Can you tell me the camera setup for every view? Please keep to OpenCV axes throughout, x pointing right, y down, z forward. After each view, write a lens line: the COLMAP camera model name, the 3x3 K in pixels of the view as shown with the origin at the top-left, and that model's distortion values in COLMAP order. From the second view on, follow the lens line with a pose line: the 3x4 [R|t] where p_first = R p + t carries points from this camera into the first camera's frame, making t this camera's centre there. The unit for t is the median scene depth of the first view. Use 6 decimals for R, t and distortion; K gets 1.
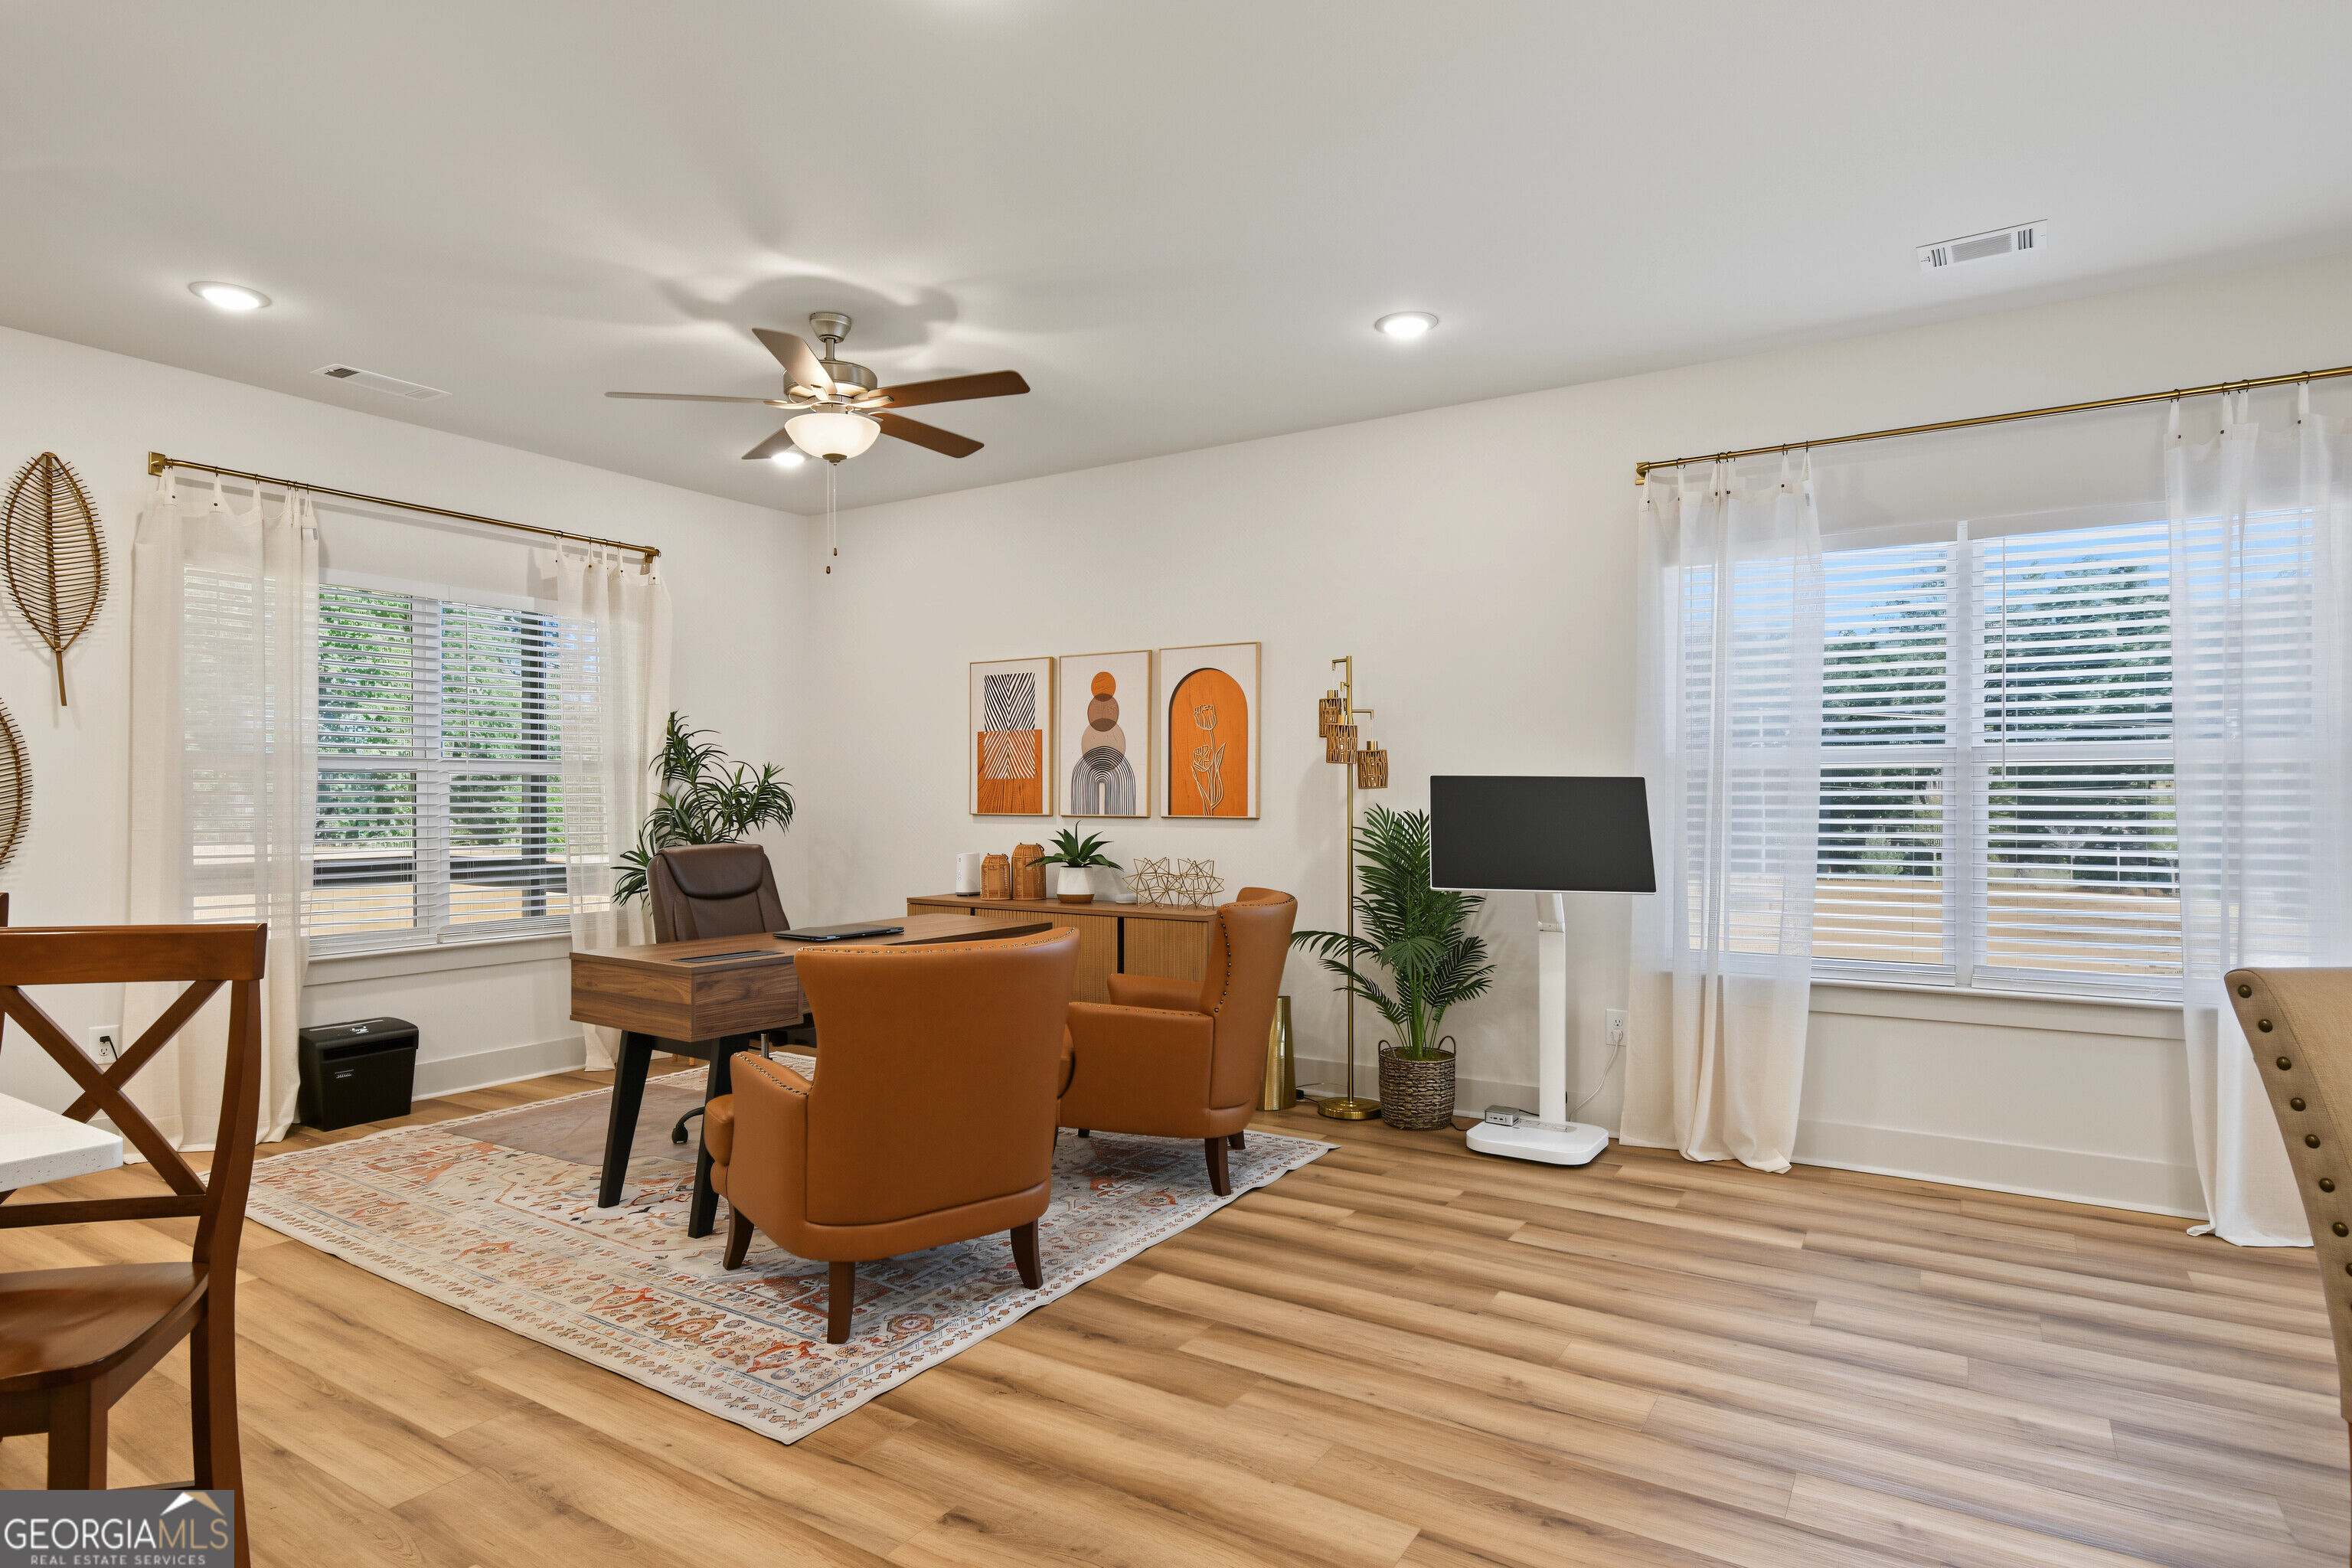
lens RADIAL K [[1256.8, 0, 1182.3], [0, 1256.8, 796.7], [0, 0, 1]] dist [-0.004781, -0.000883]
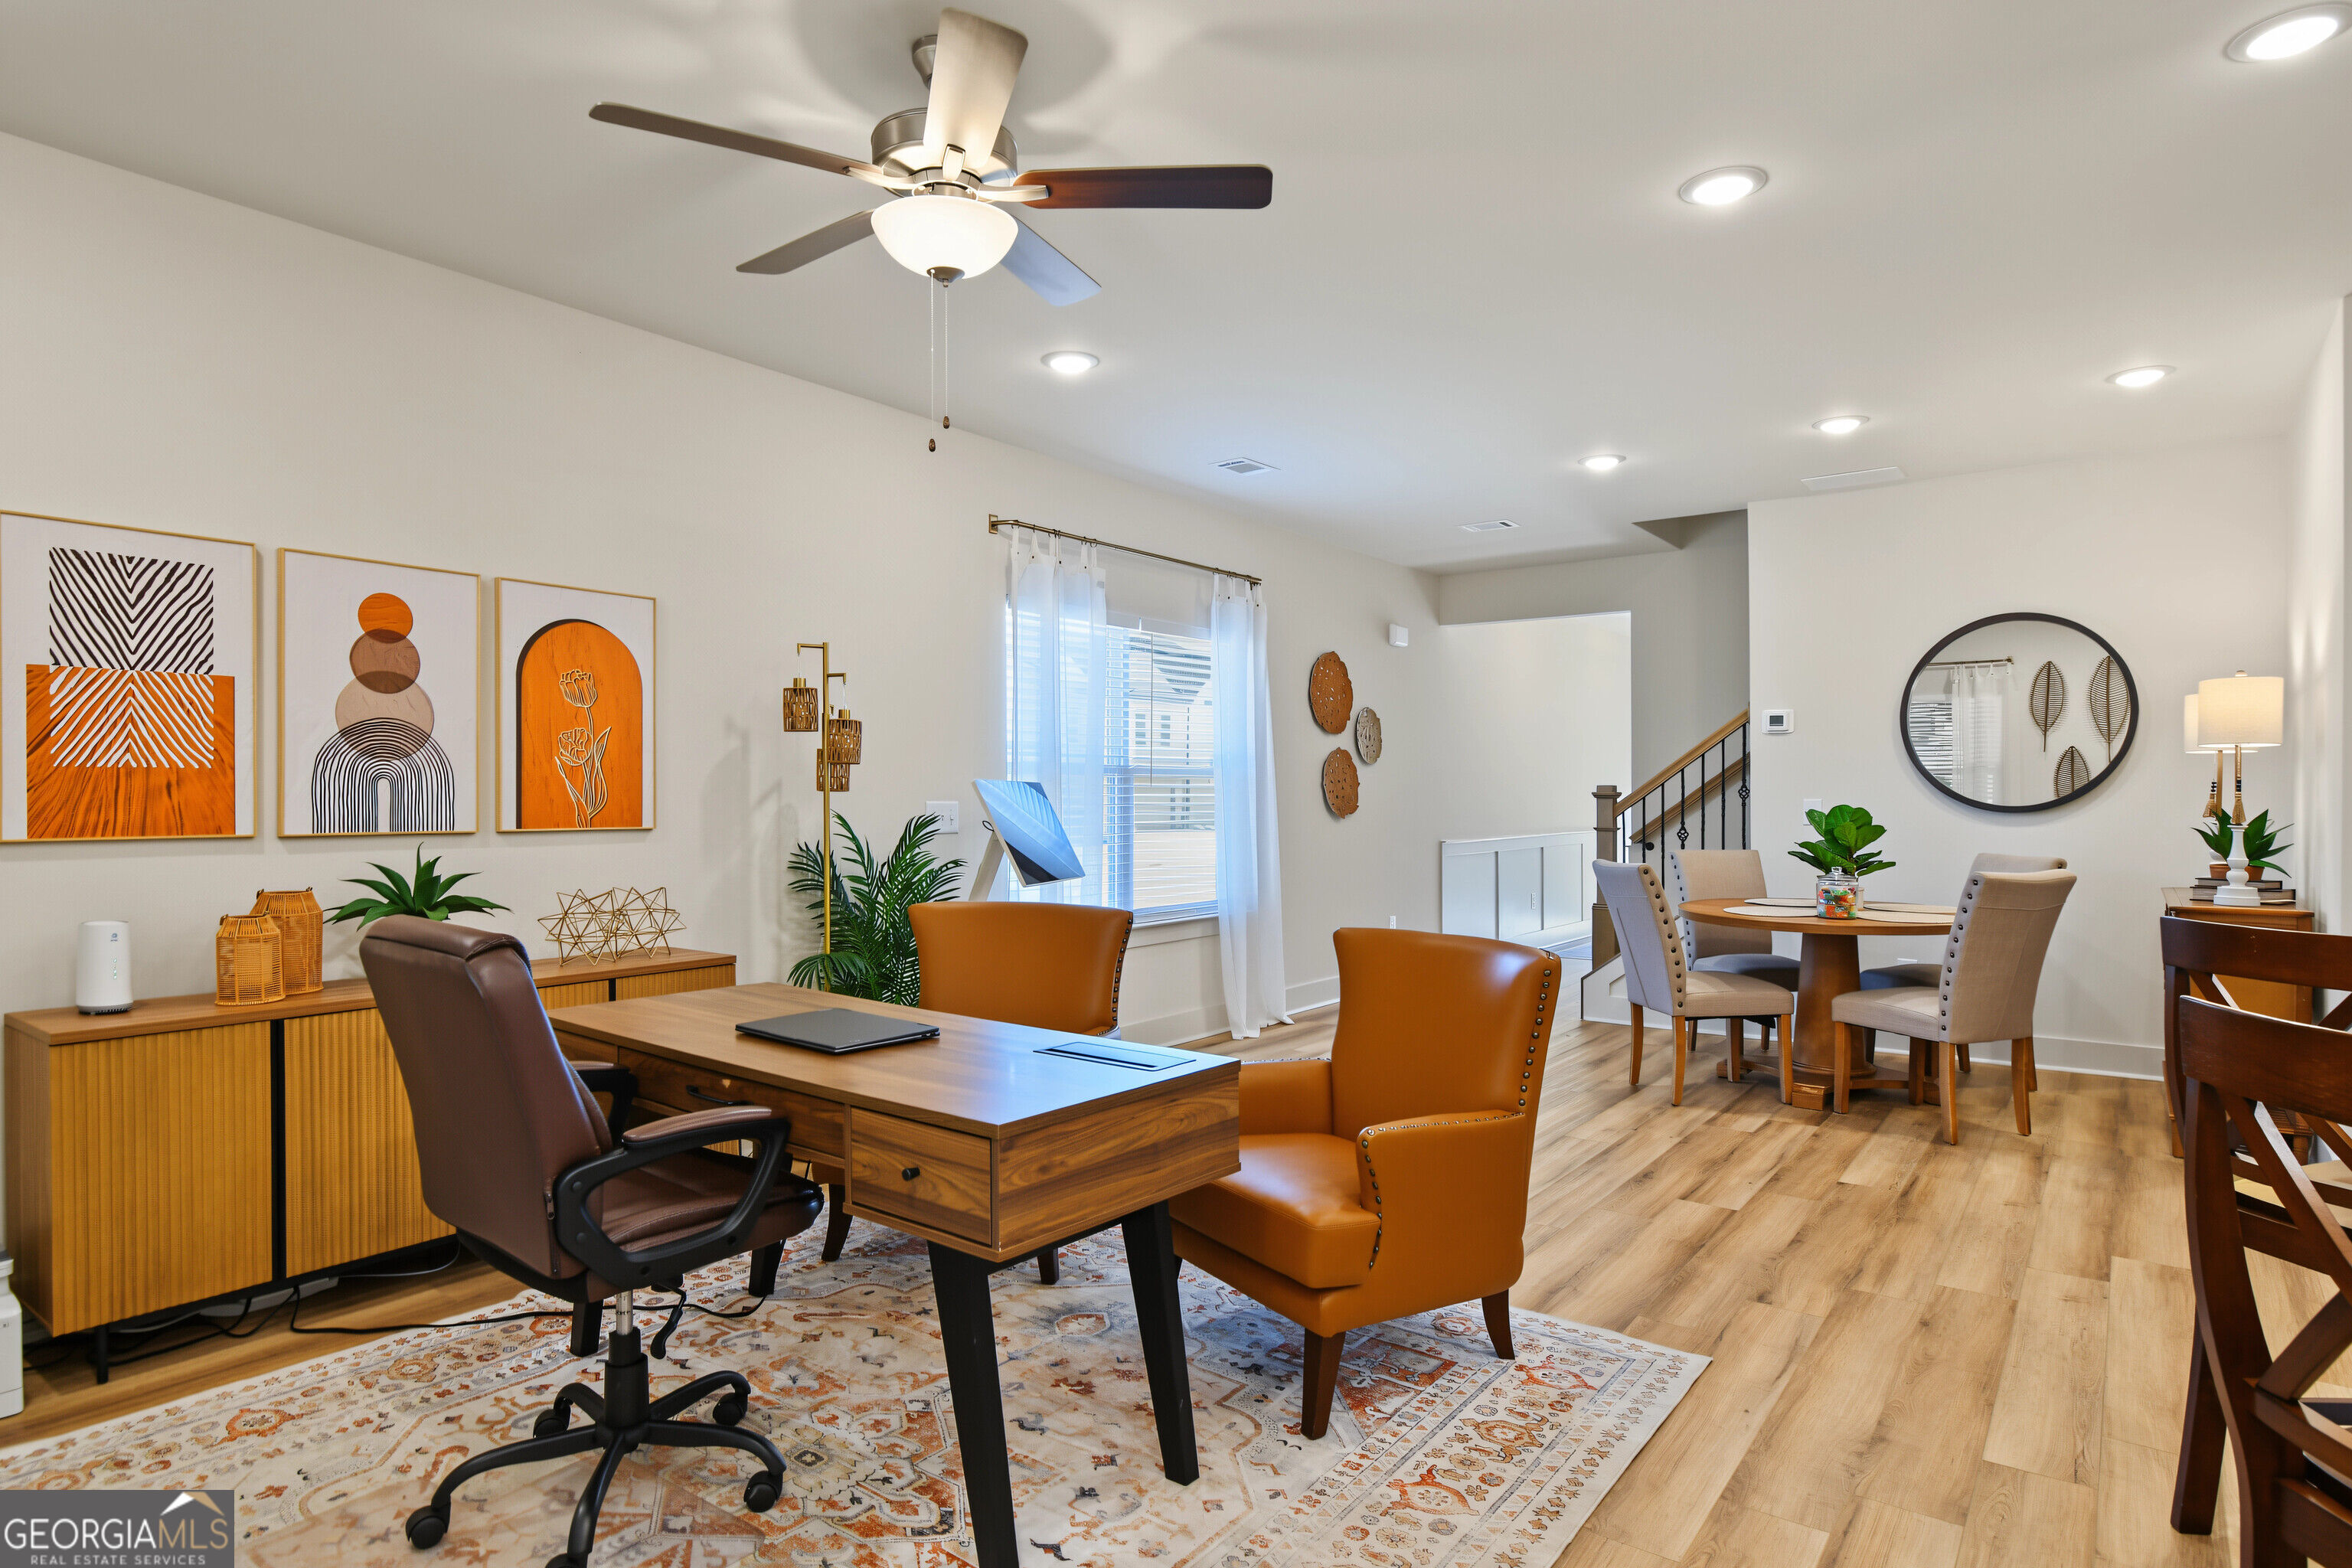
lens RADIAL K [[1256.8, 0, 1182.3], [0, 1256.8, 796.7], [0, 0, 1]] dist [-0.004781, -0.000883]
pose [[0.092786, -0.002558, 0.995683, -0.799377], [0.000154, 0.999997, 0.002555, -0.005017], [-0.995686, -0.000084, 0.092787, 0.726638]]
